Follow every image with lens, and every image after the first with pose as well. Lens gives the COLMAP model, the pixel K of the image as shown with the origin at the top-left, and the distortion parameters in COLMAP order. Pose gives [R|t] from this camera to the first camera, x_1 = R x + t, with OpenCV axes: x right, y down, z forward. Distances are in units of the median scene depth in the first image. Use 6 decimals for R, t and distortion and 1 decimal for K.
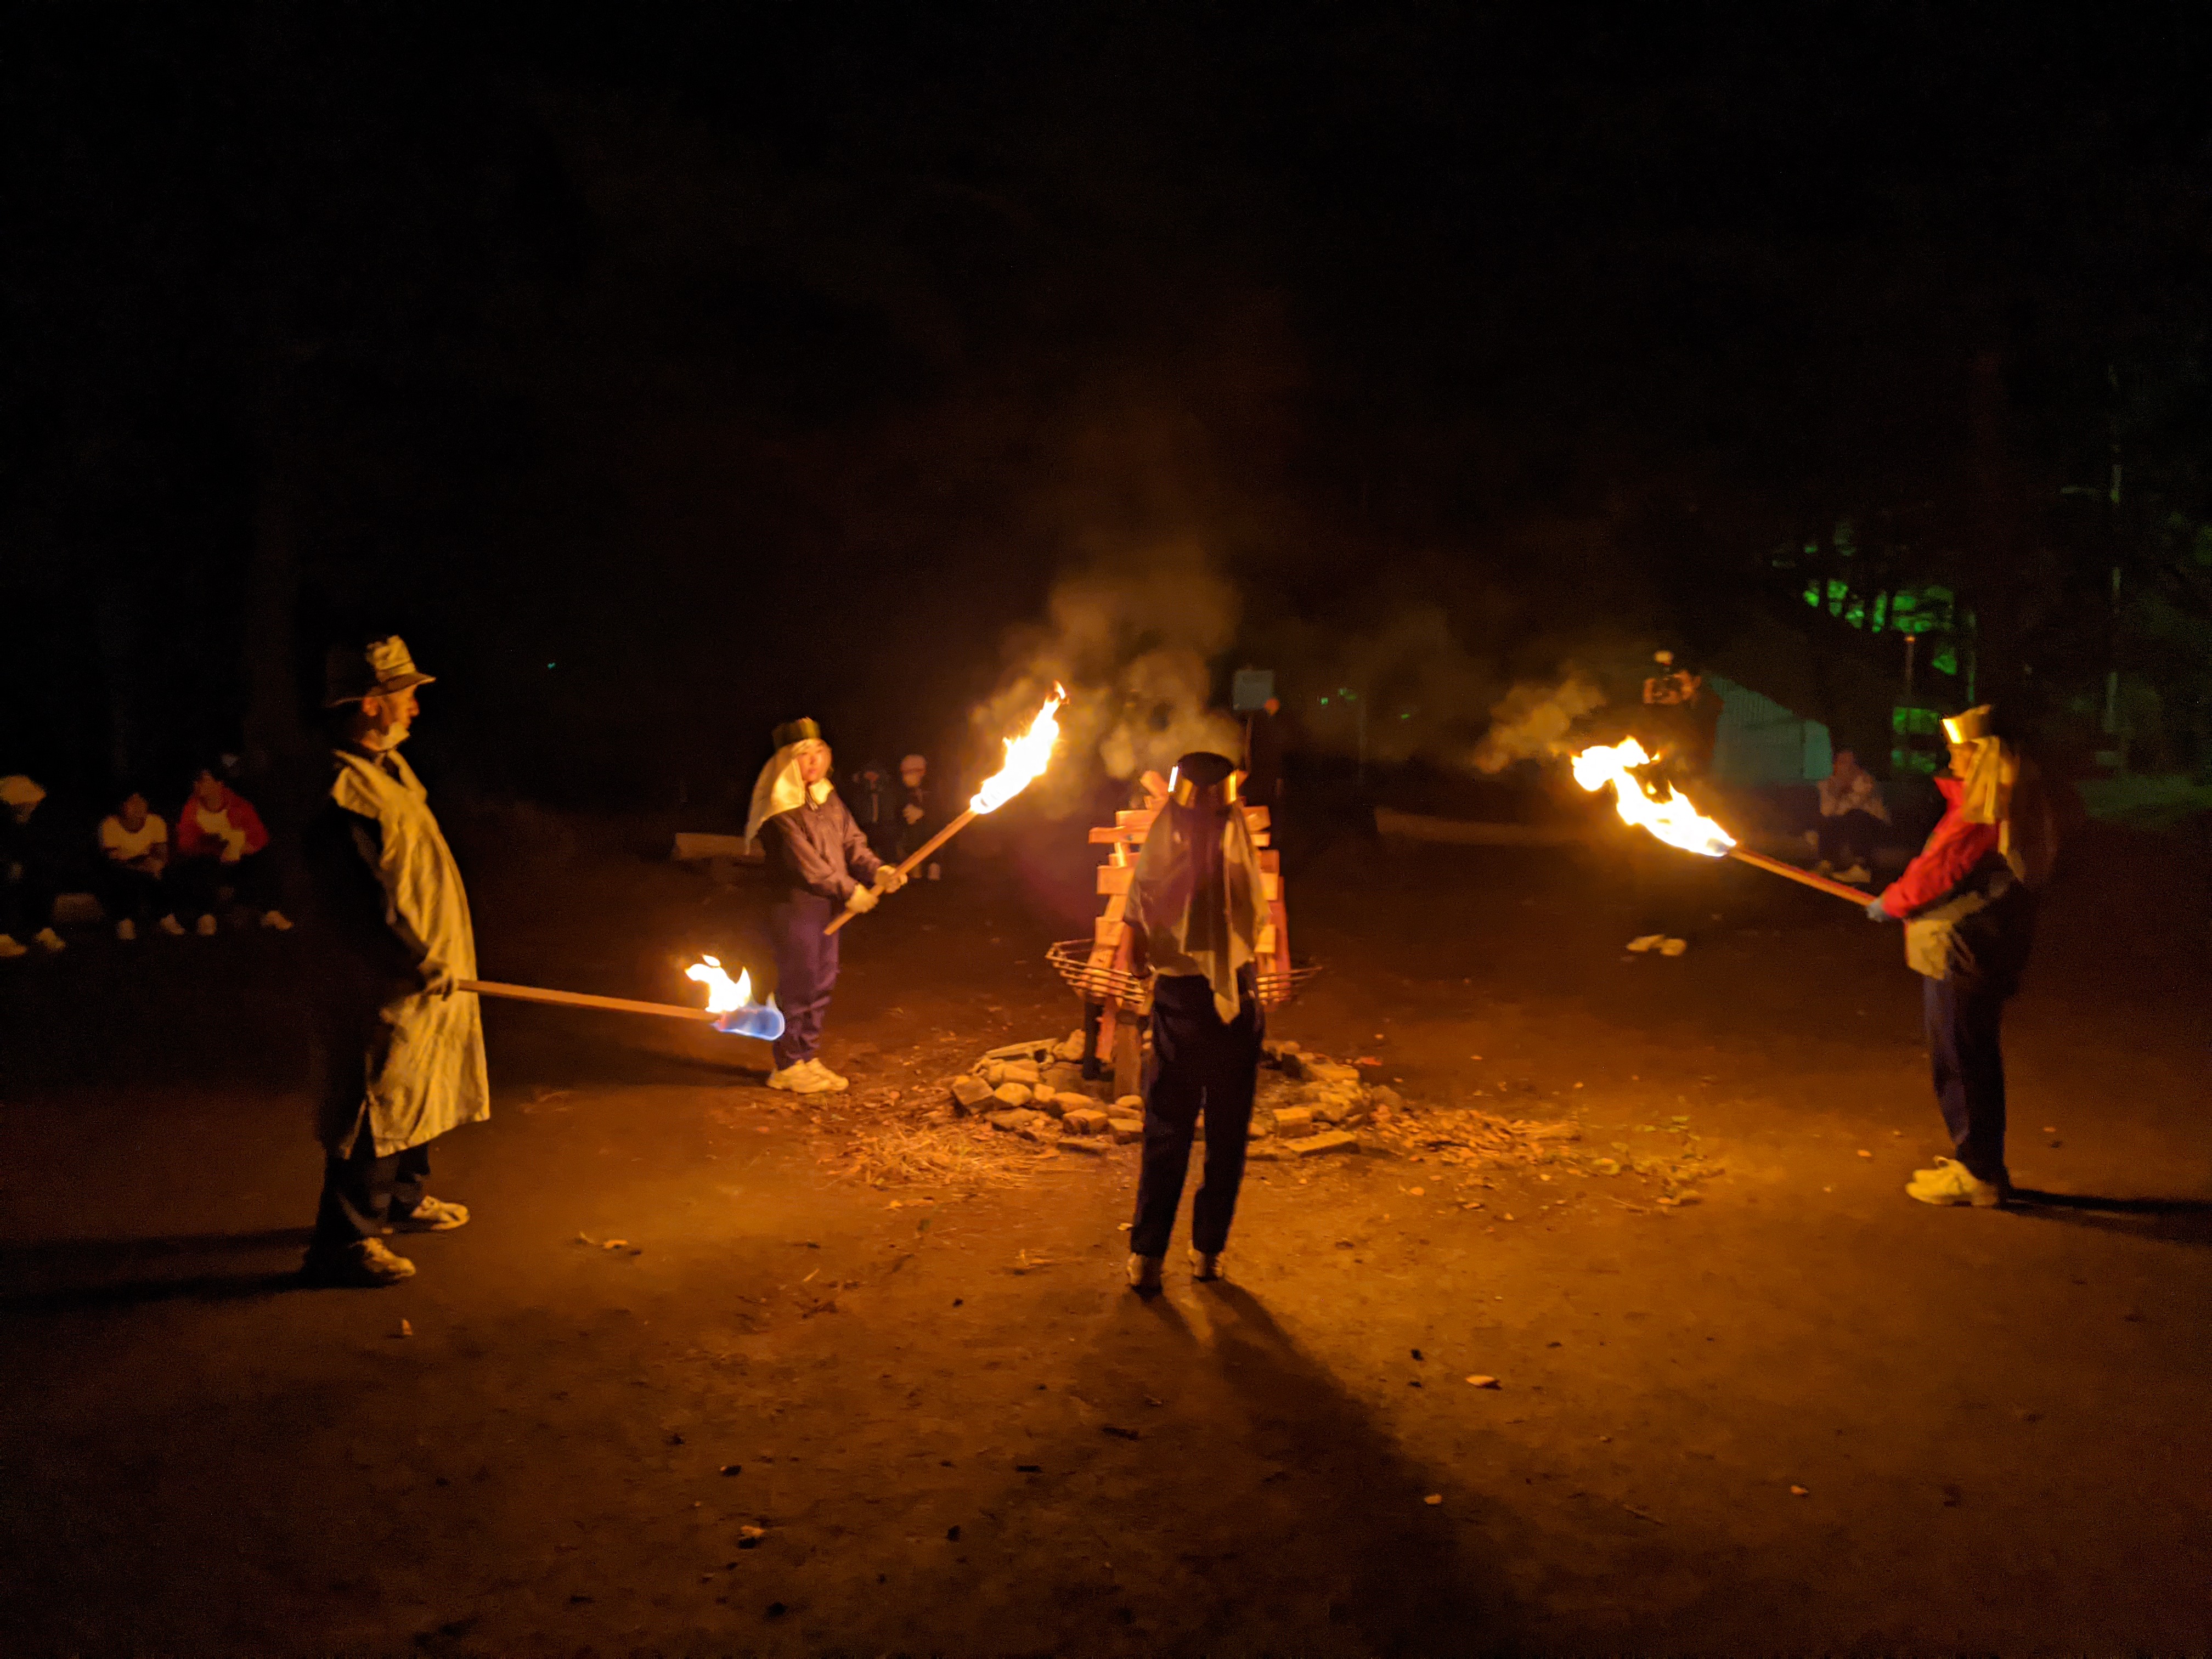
lens RADIAL K [[1745.5, 0, 1108.5], [0, 1745.5, 832.0], [0, 0, 1]] dist [0.002337, -0.035010]
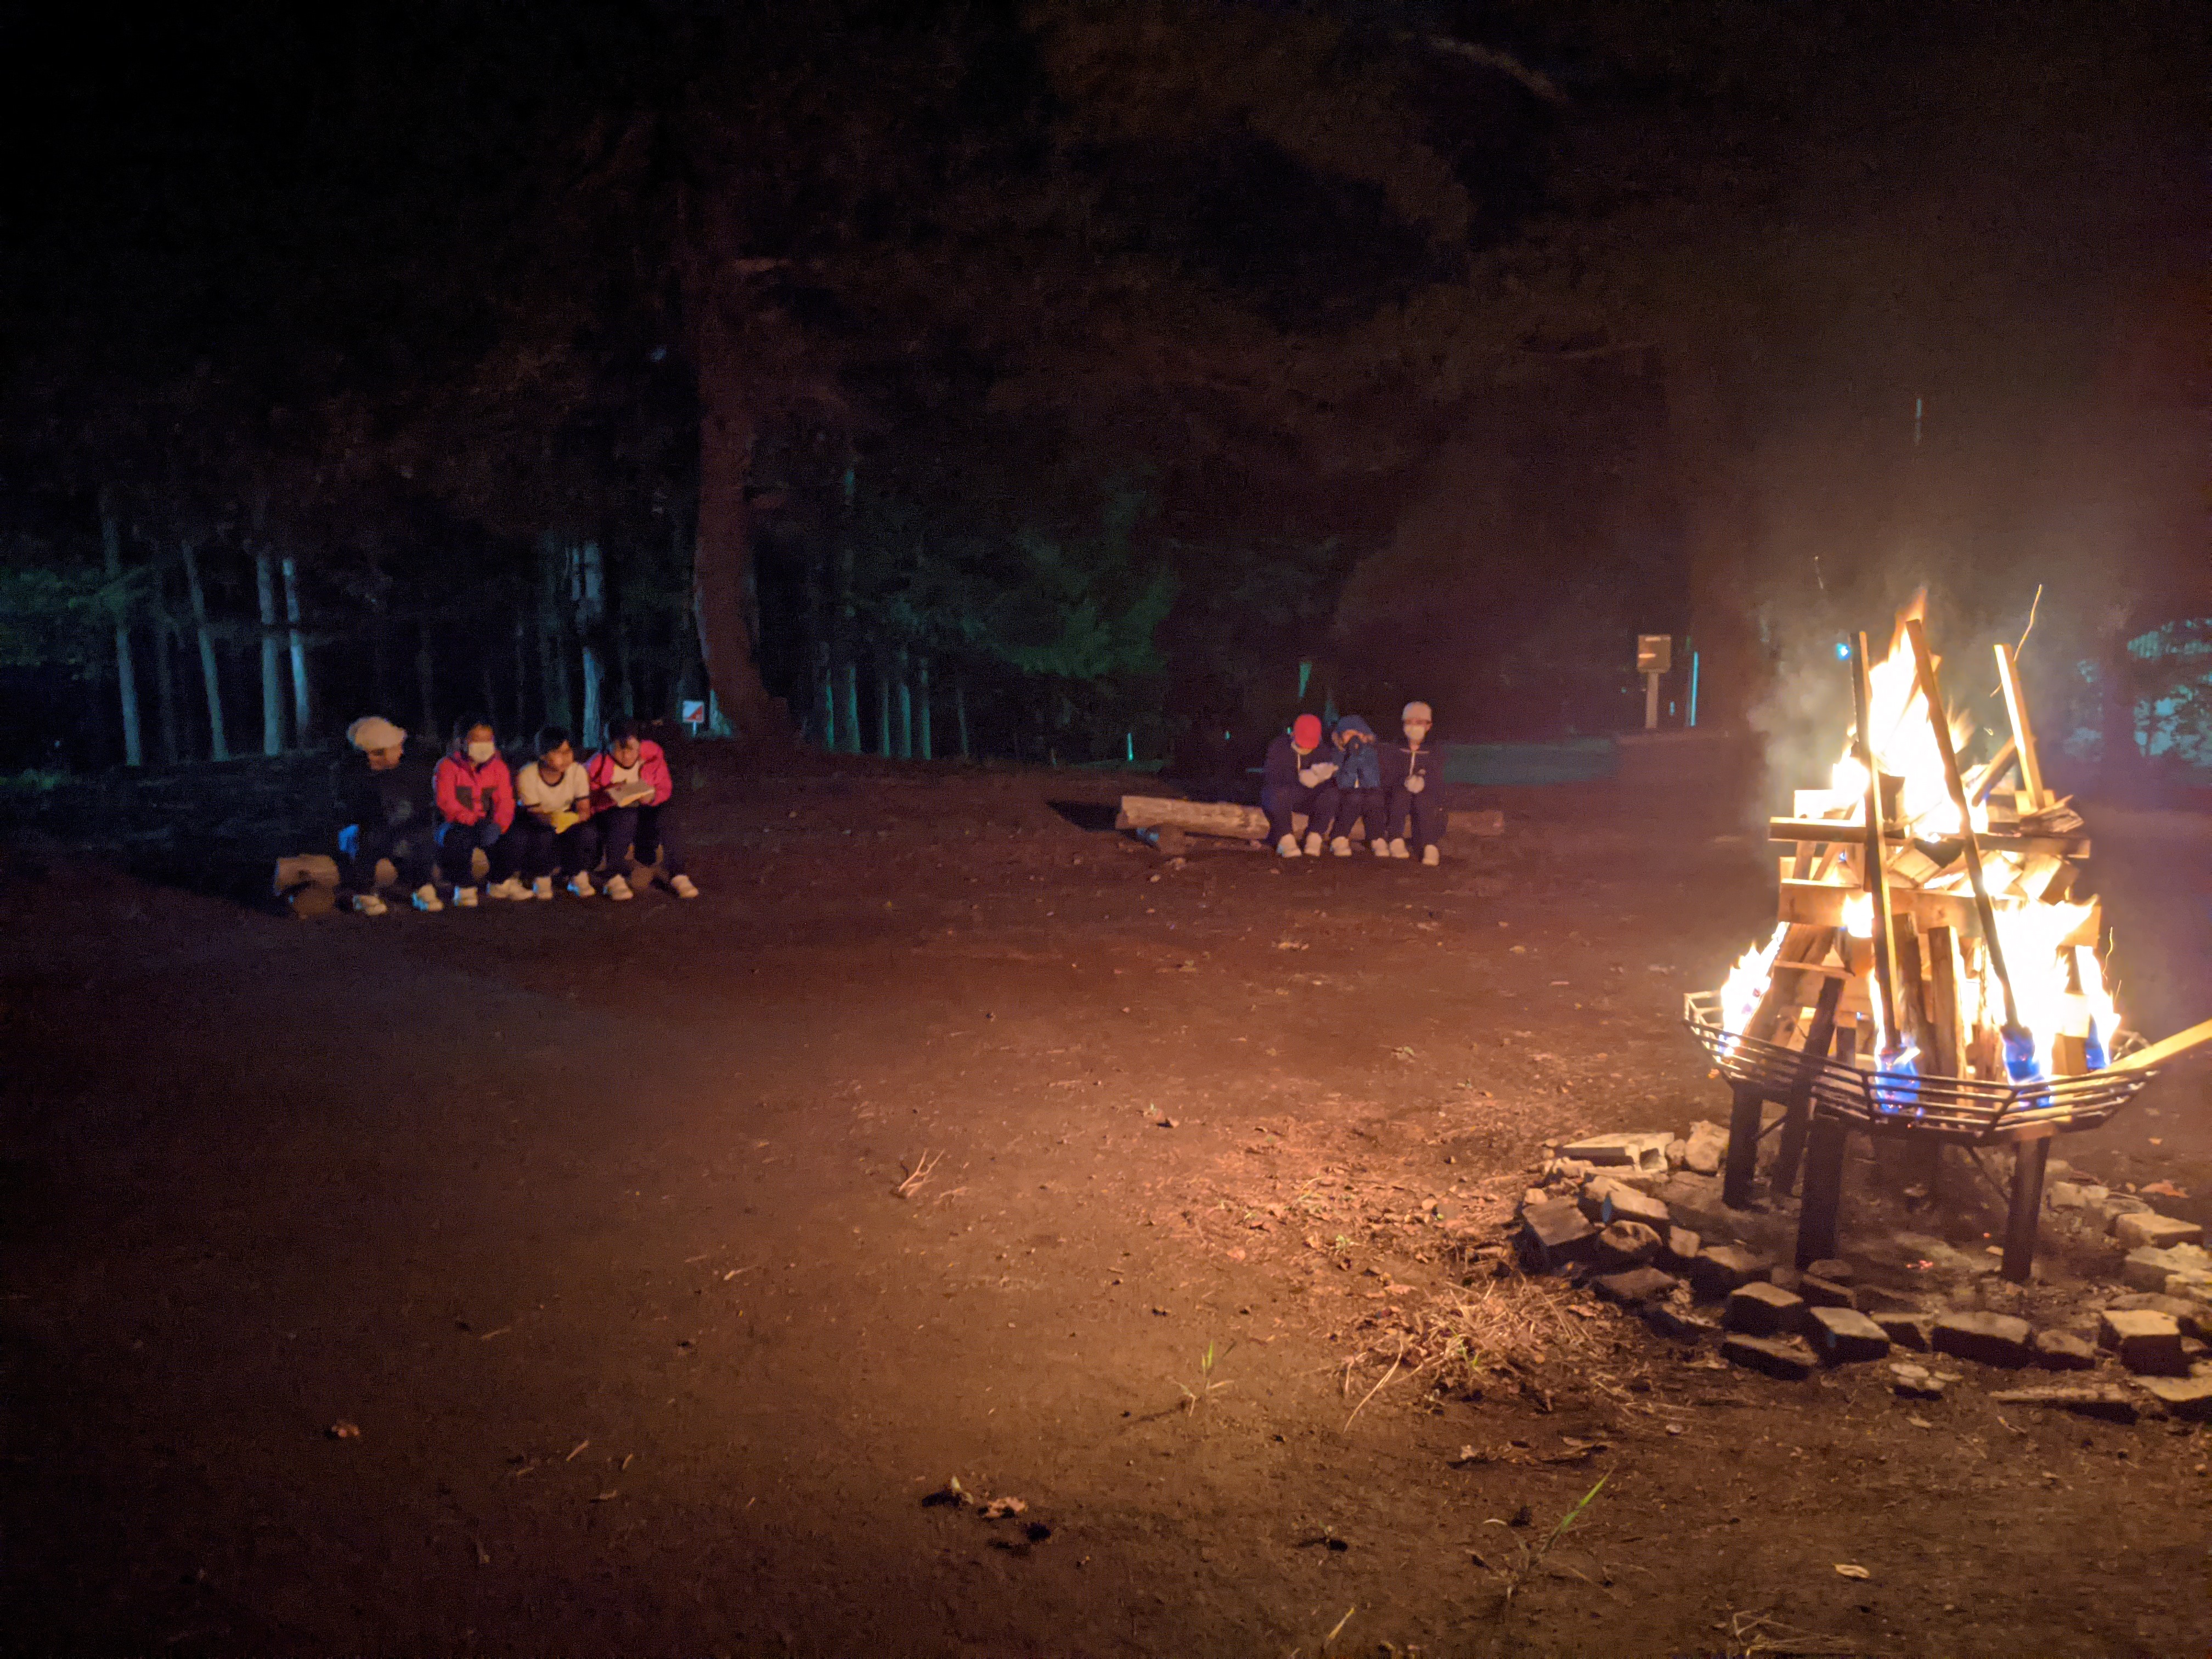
lens RADIAL K [[1745.5, 0, 1108.0], [0, 1745.5, 829.4], [0, 0, 1]] dist [0.002337, -0.035010]
pose [[0.968703, 0.027604, -0.246682, -0.083793], [-0.022401, 0.999464, 0.023871, -0.008064], [0.247209, -0.017598, 0.968802, 0.336265]]
